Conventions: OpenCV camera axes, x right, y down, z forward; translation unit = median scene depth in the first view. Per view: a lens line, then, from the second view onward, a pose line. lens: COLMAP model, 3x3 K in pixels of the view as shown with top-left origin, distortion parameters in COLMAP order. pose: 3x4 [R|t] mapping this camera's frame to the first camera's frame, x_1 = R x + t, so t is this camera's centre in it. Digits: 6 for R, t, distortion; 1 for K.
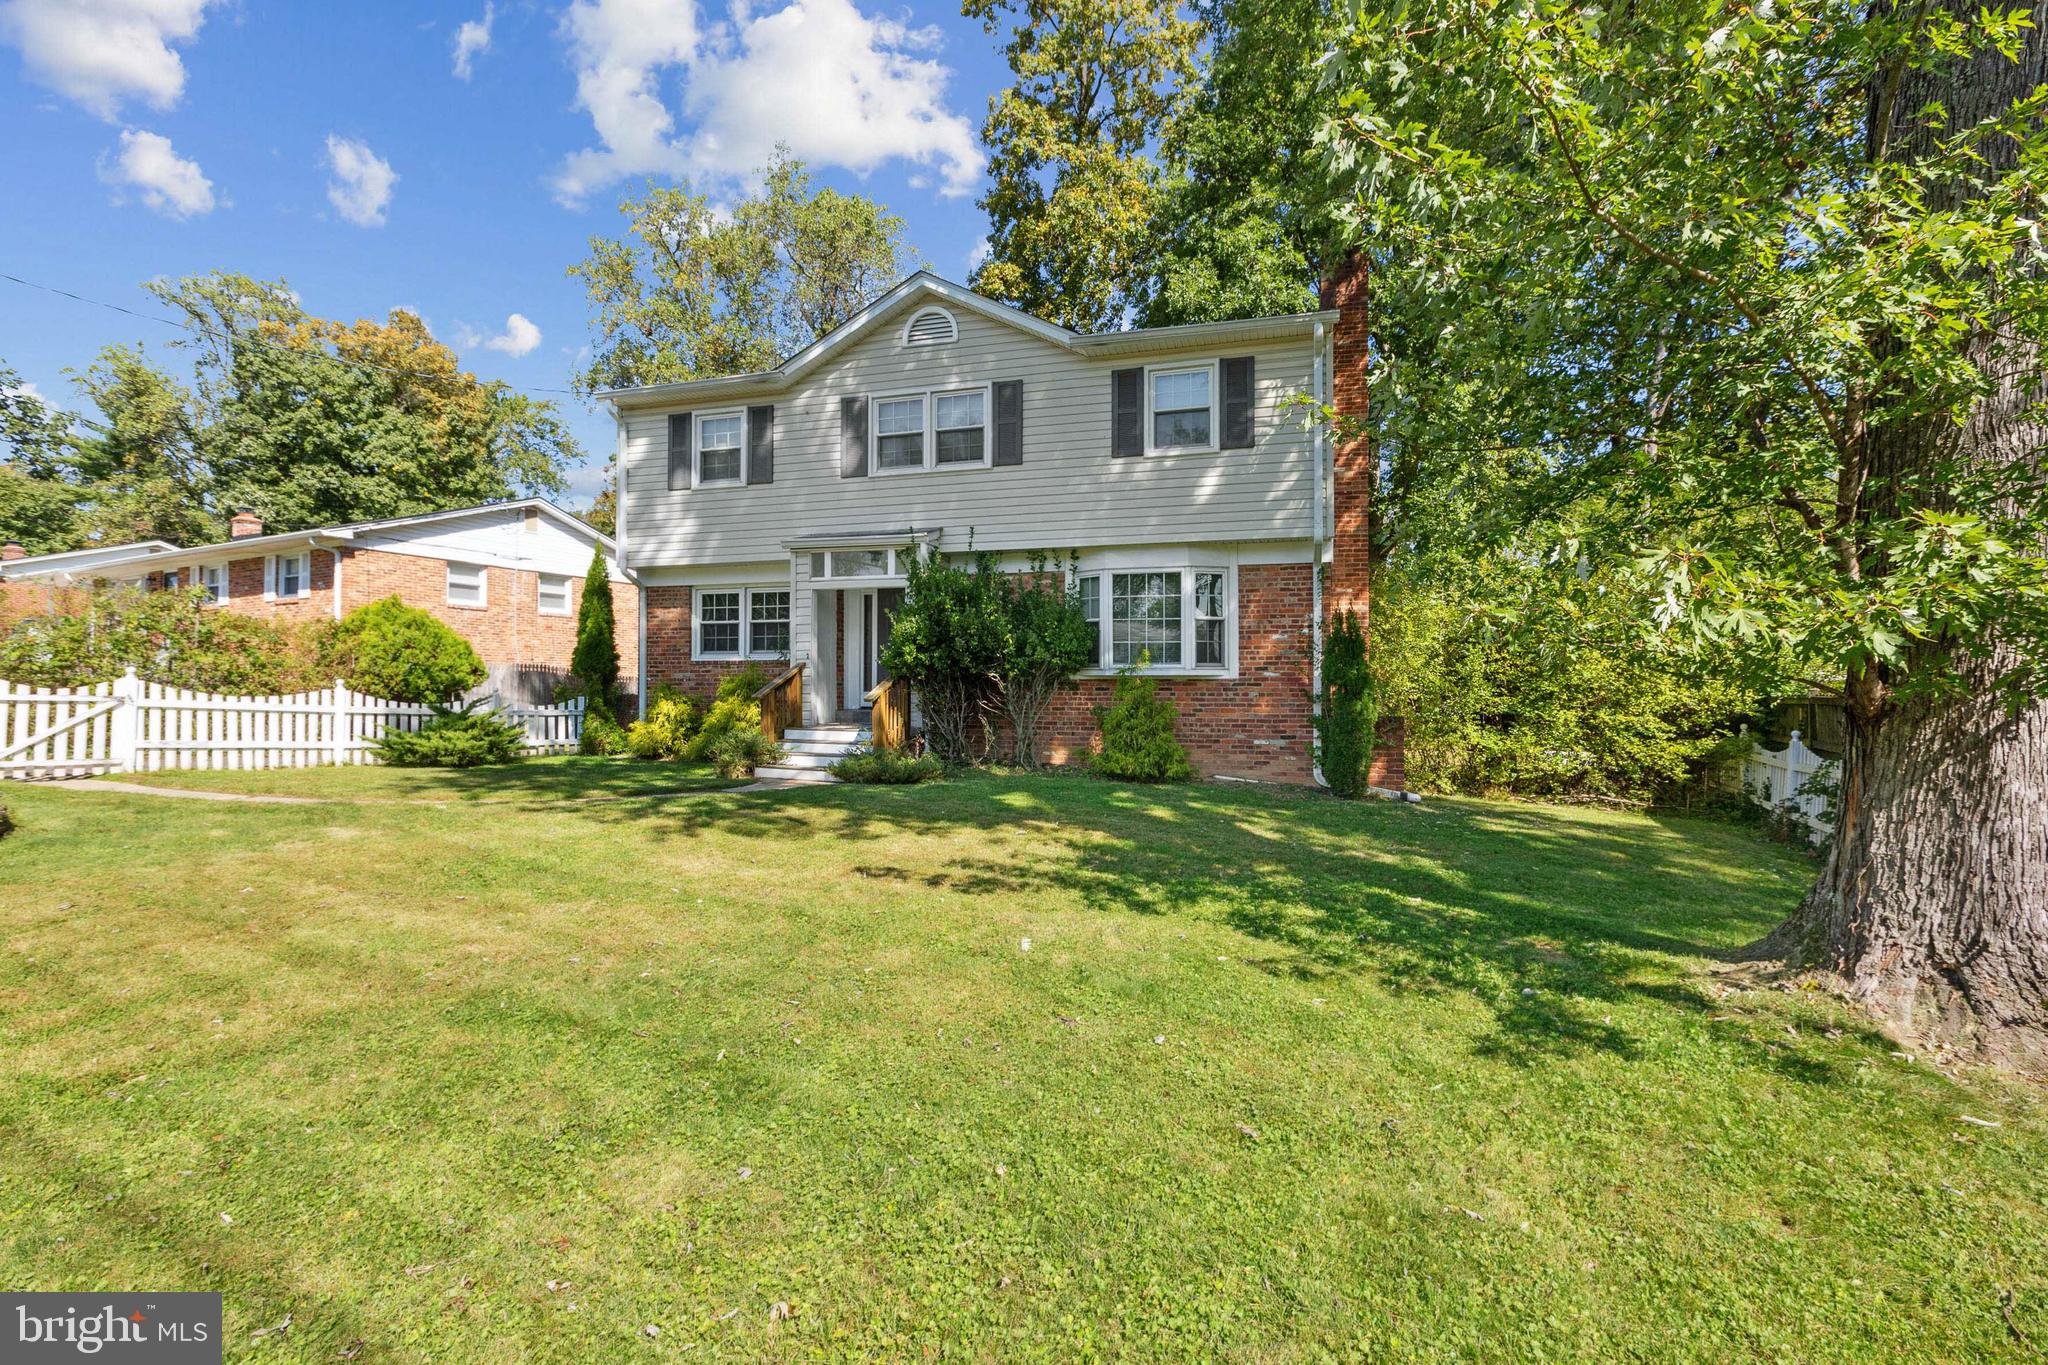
lens RADIAL K [[904.0, 0, 1024.0], [0, 904.0, 682.5], [0, 0, 1]] dist [0.000111, -0.000027]
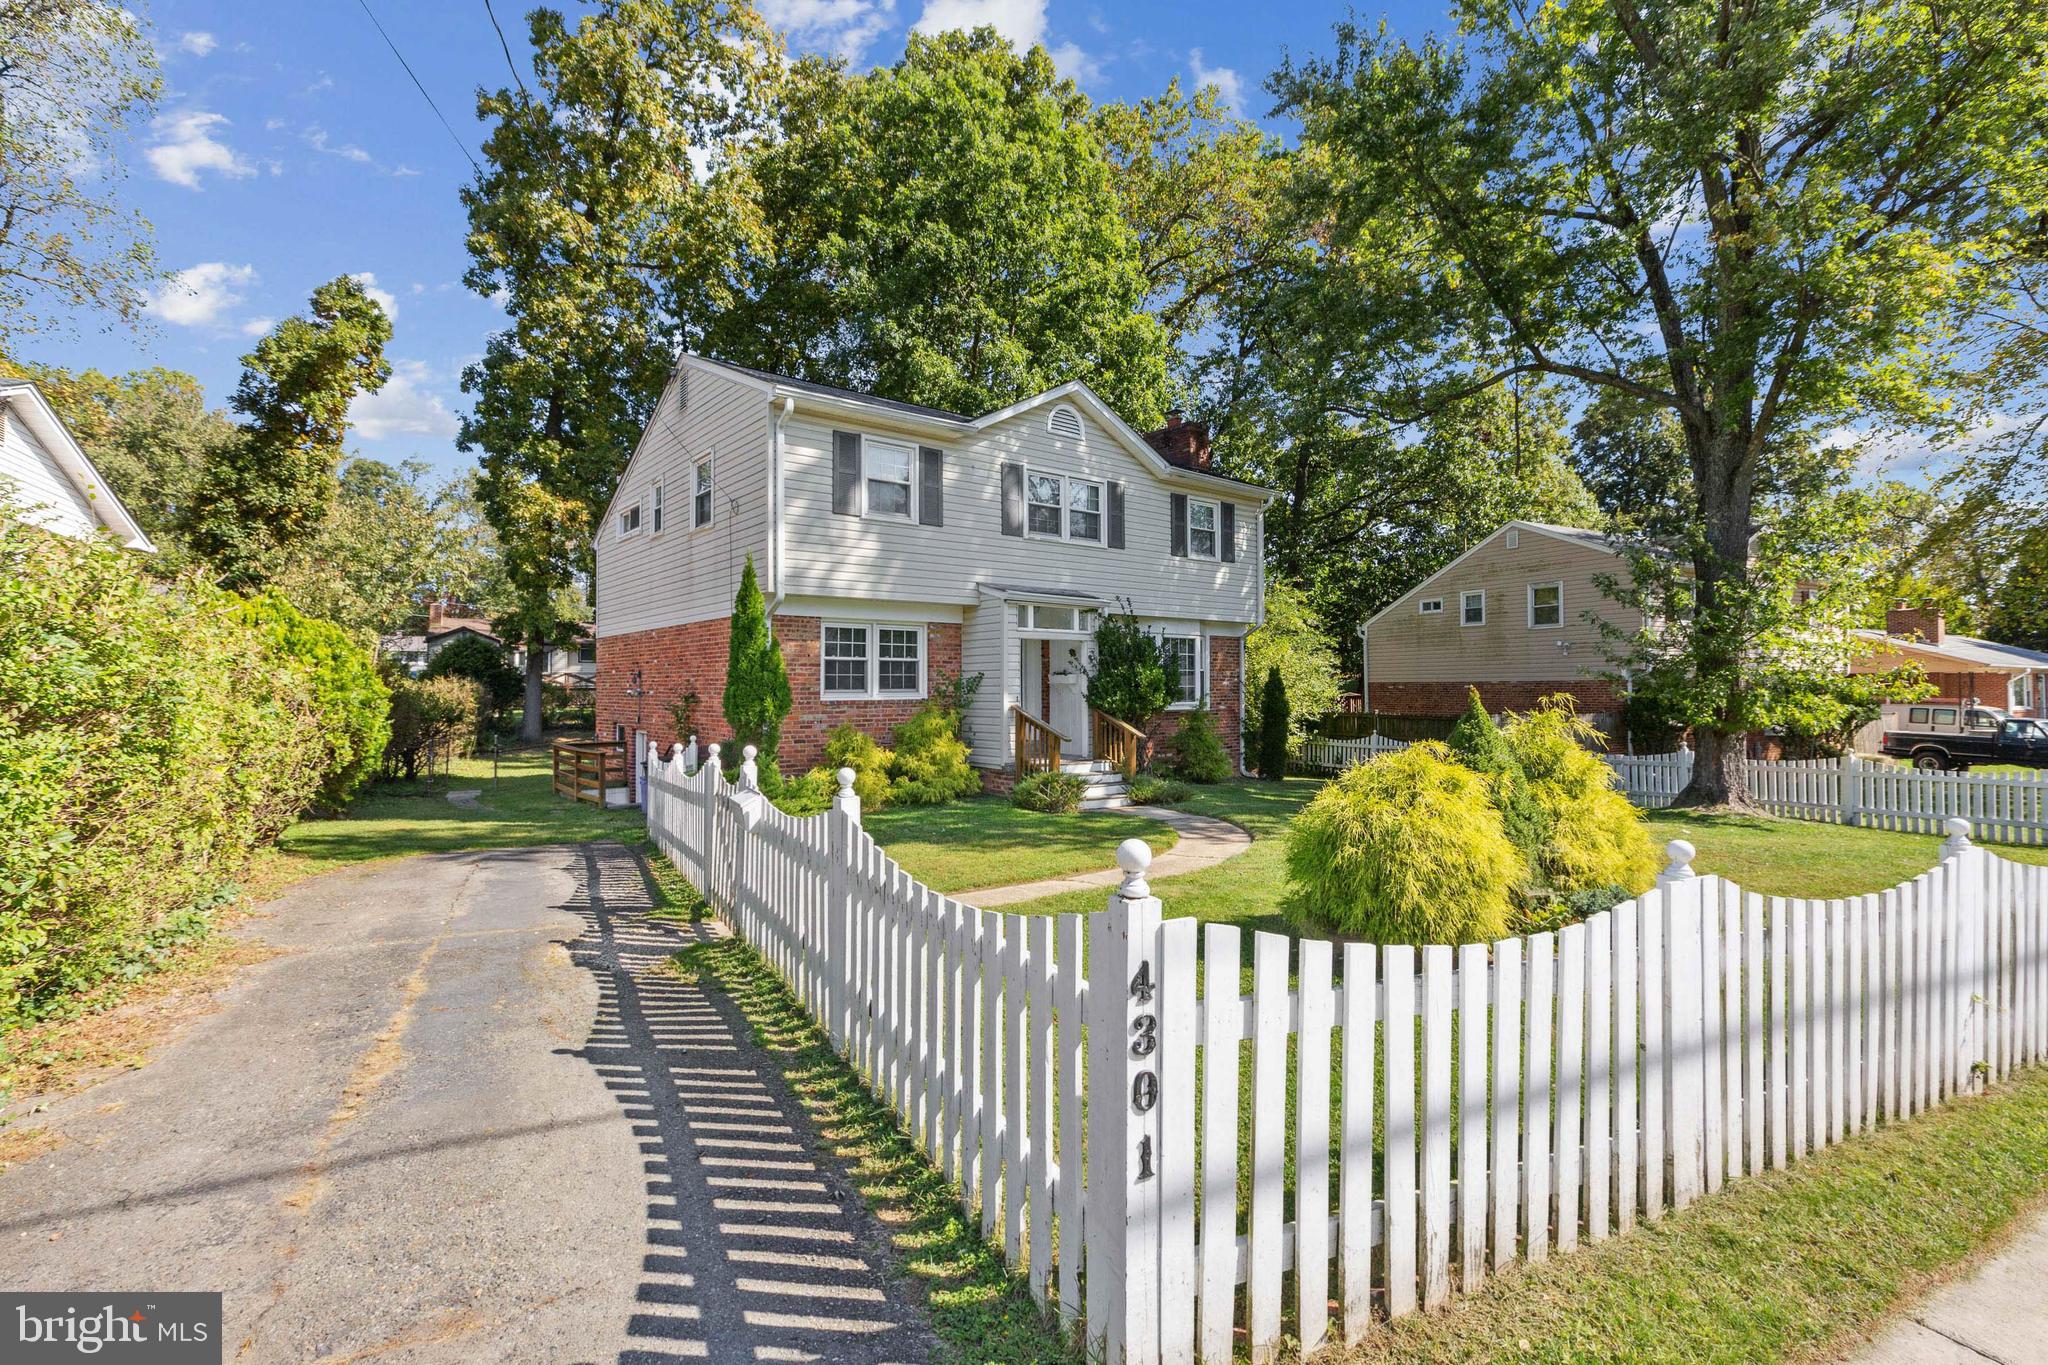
lens RADIAL K [[904.0, 0, 1024.0], [0, 904.0, 682.5], [0, 0, 1]] dist [0.000111, -0.000027]
pose [[0.582136, -0.001409, 0.813090, -1.131470], [-0.004128, 0.999980, 0.004689, -0.054014], [-0.813081, -0.006086, 0.582119, 0.353416]]
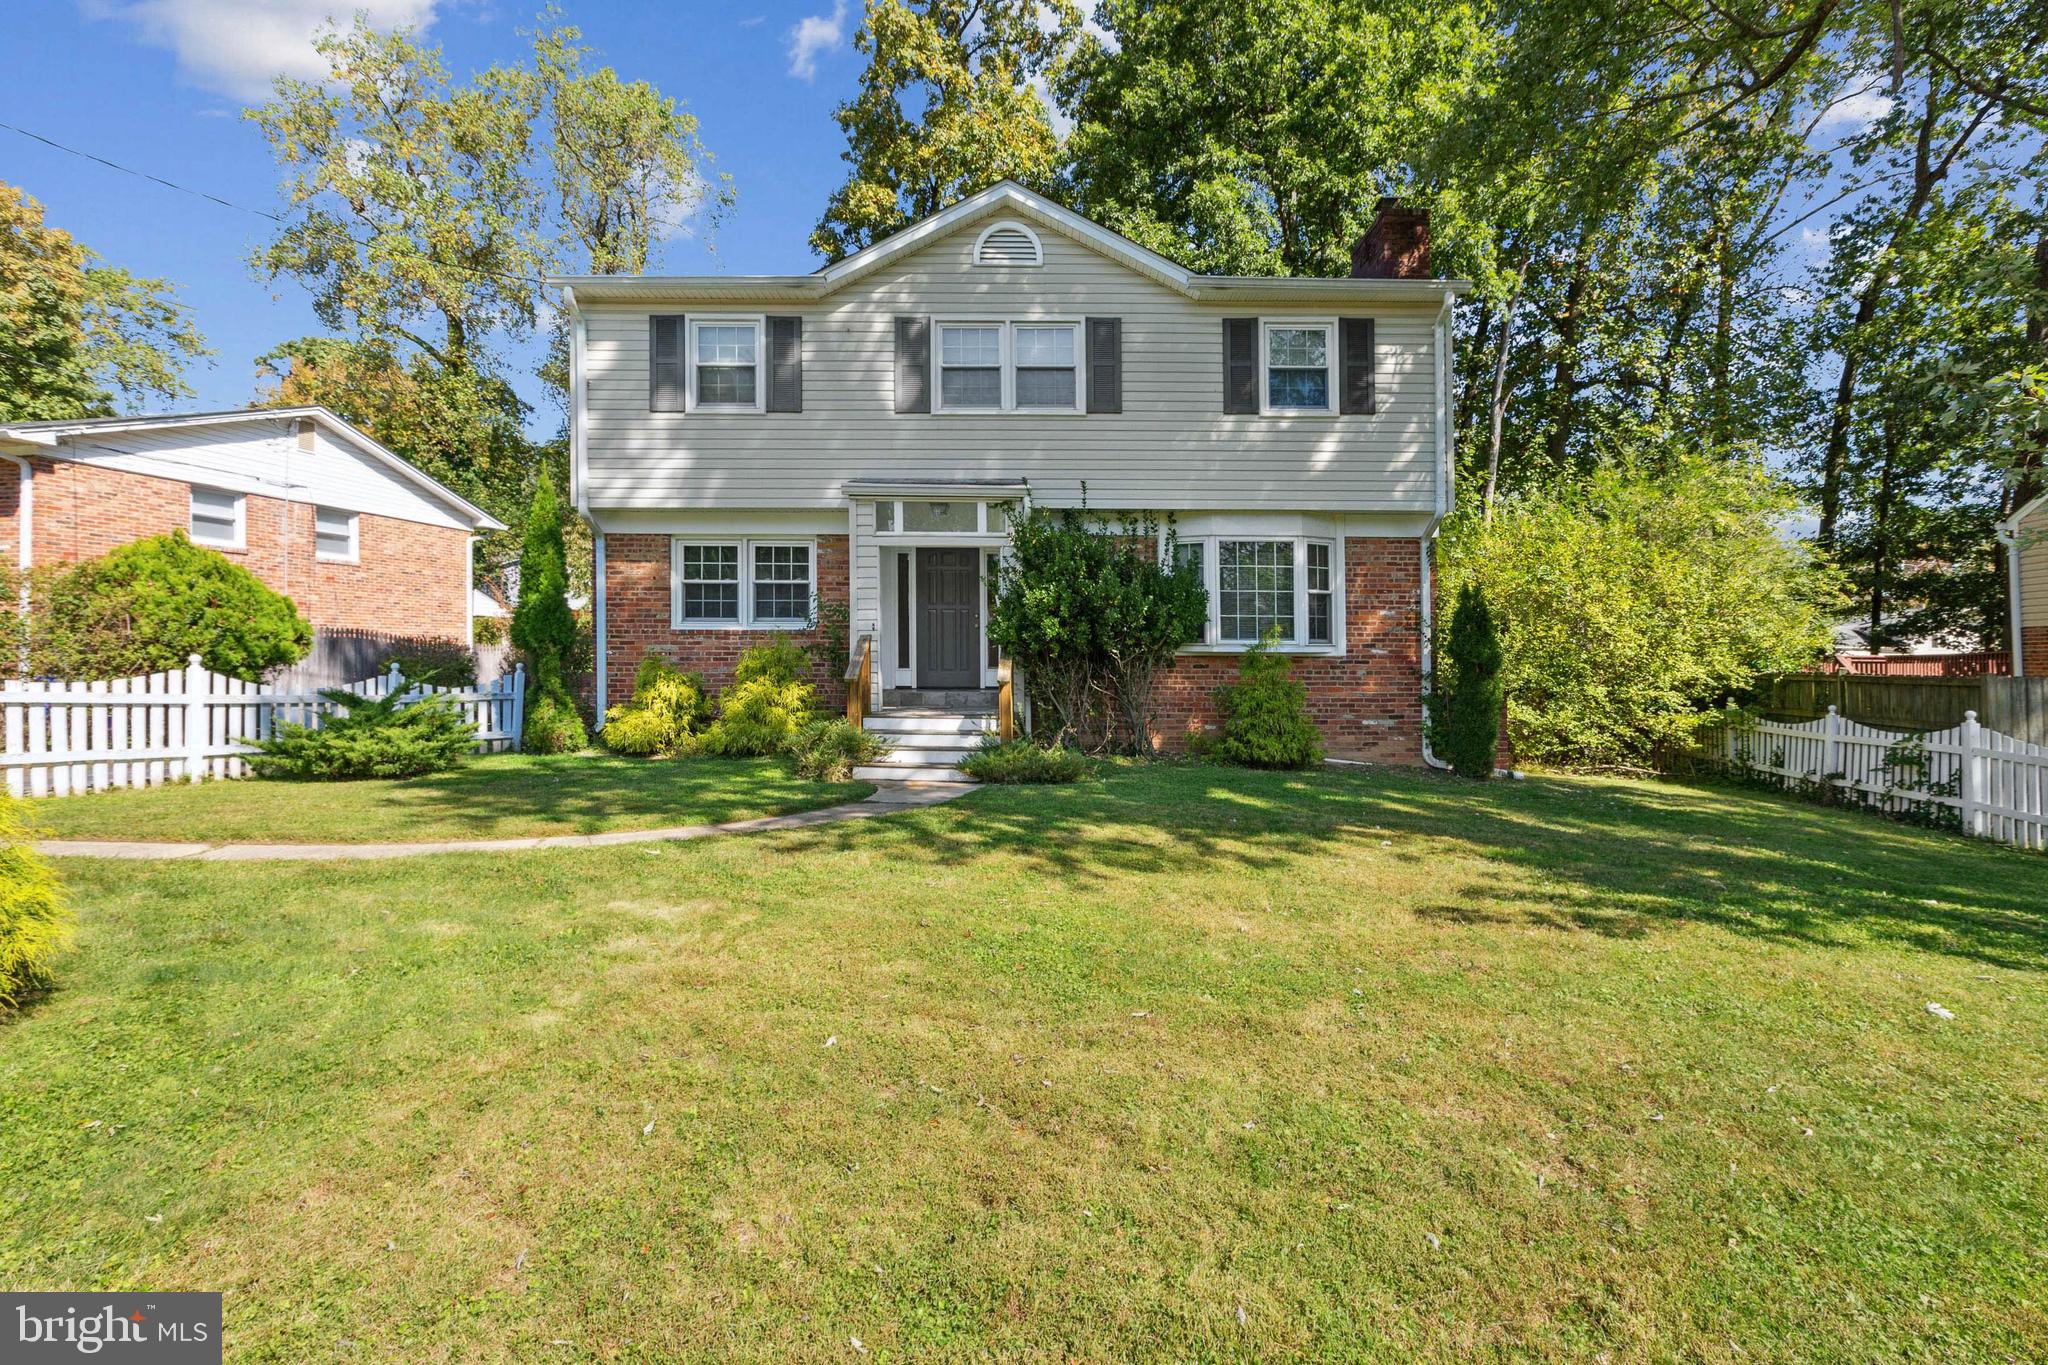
lens RADIAL K [[938.1, 0, 1043.2], [0, 938.1, 651.9], [0, 0, 1]] dist [0.000519, -0.000859]
pose [[0.957679, 0.002764, 0.287824, -0.335993], [-0.004493, 0.999976, 0.005345, -0.011776], [-0.287802, -0.006412, 0.957669, 0.137141]]
